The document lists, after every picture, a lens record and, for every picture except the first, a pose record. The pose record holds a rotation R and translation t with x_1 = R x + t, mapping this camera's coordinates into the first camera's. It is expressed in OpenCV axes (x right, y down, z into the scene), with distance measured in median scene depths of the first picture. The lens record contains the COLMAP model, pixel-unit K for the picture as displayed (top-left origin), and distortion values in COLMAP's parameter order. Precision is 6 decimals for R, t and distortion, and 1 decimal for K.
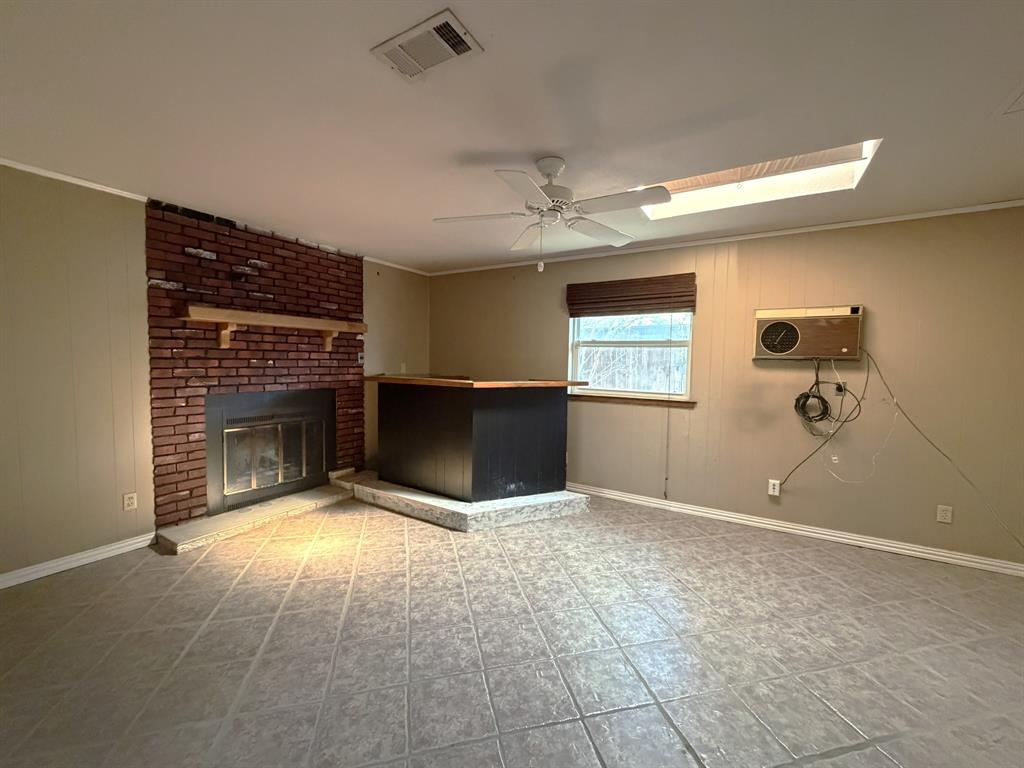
lens RADIAL K [[412.5, 0, 509.5], [0, 412.5, 385.1], [0, 0, 1]] dist [0.001321, 0.000214]
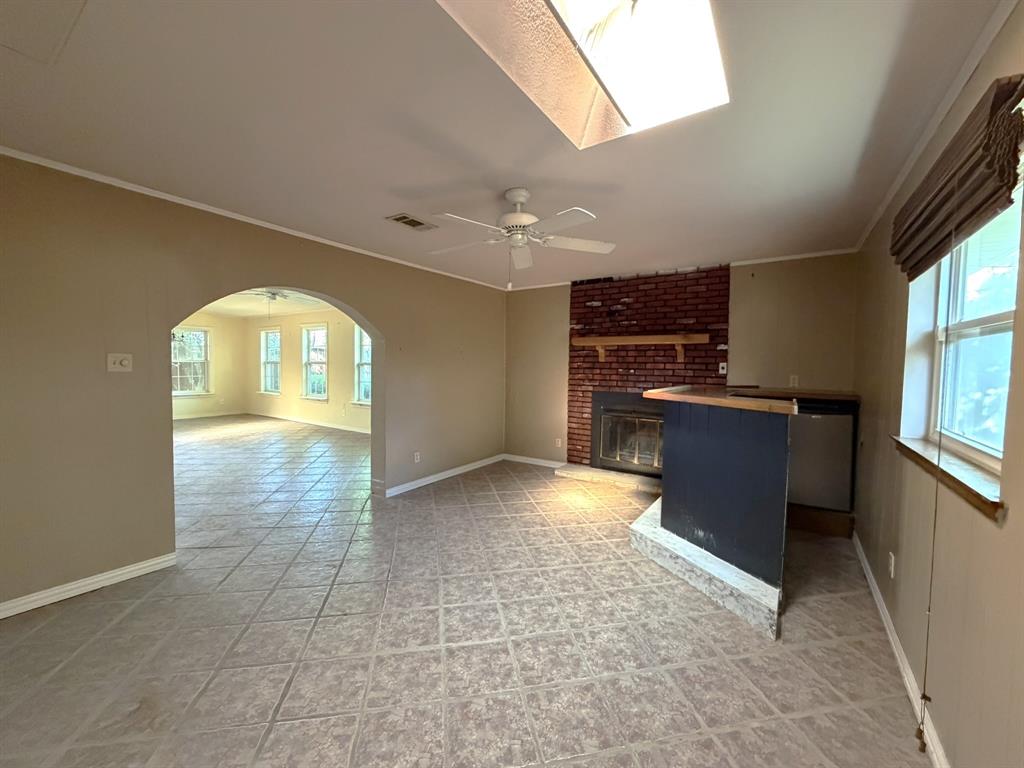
lens RADIAL K [[412.5, 0, 509.5], [0, 412.5, 385.1], [0, 0, 1]] dist [0.001321, 0.000214]
pose [[-0.053575, 0.032424, -0.998037, 0.827136], [-0.074056, 0.996591, 0.036352, -0.030972], [0.995814, 0.075858, -0.050991, 0.706628]]
